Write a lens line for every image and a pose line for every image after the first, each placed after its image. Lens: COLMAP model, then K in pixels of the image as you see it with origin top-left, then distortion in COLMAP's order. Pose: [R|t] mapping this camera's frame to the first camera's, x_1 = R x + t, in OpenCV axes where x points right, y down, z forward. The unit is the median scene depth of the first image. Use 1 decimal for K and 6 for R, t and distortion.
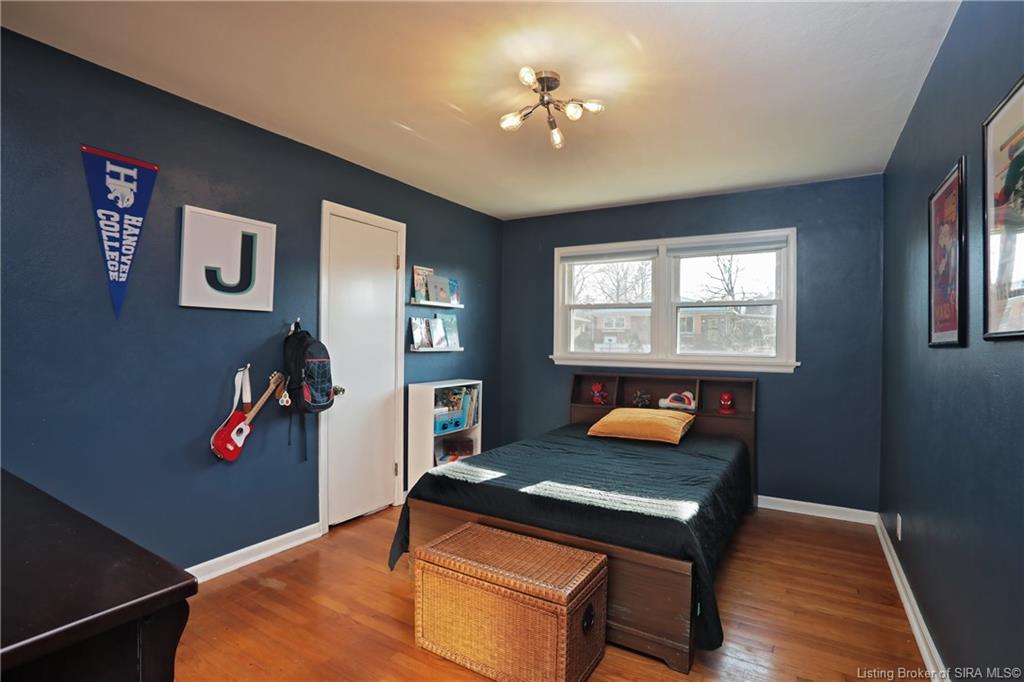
lens RADIAL K [[493.6, 0, 512.1], [0, 493.6, 343.2], [0, 0, 1]] dist [-0.057094, 0.013036]
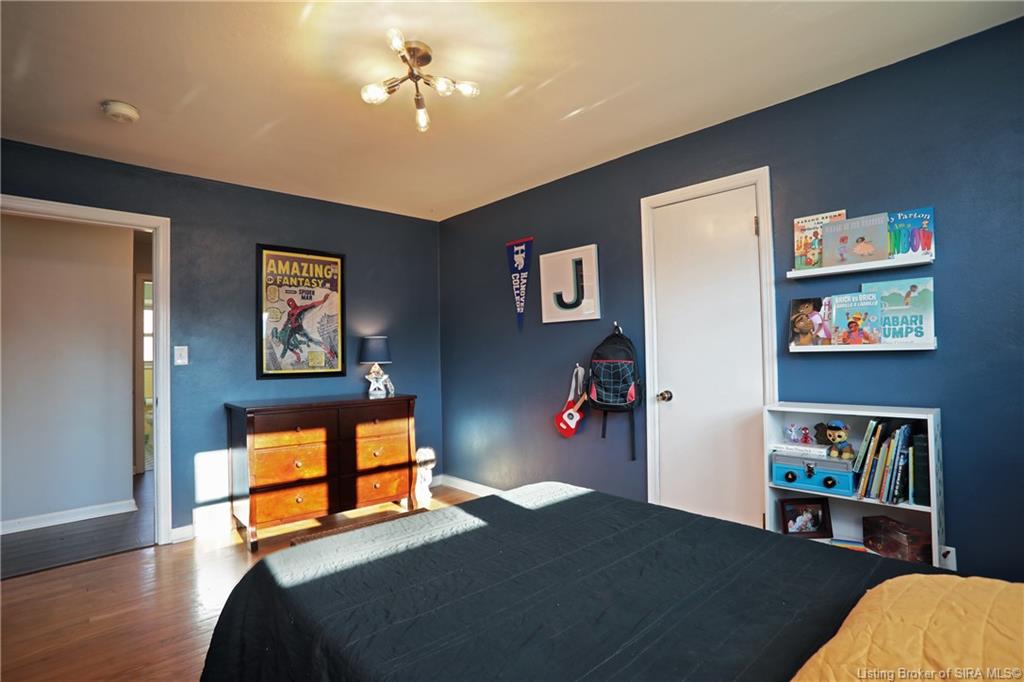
lens RADIAL K [[493.6, 0, 512.3], [0, 493.6, 342.2], [0, 0, 1]] dist [-0.057094, 0.013036]
pose [[-0.247995, -0.033156, -0.968194, 0.737348], [0.011737, 0.999238, -0.037225, 0.033721], [0.968690, -0.020596, -0.247417, 1.165427]]
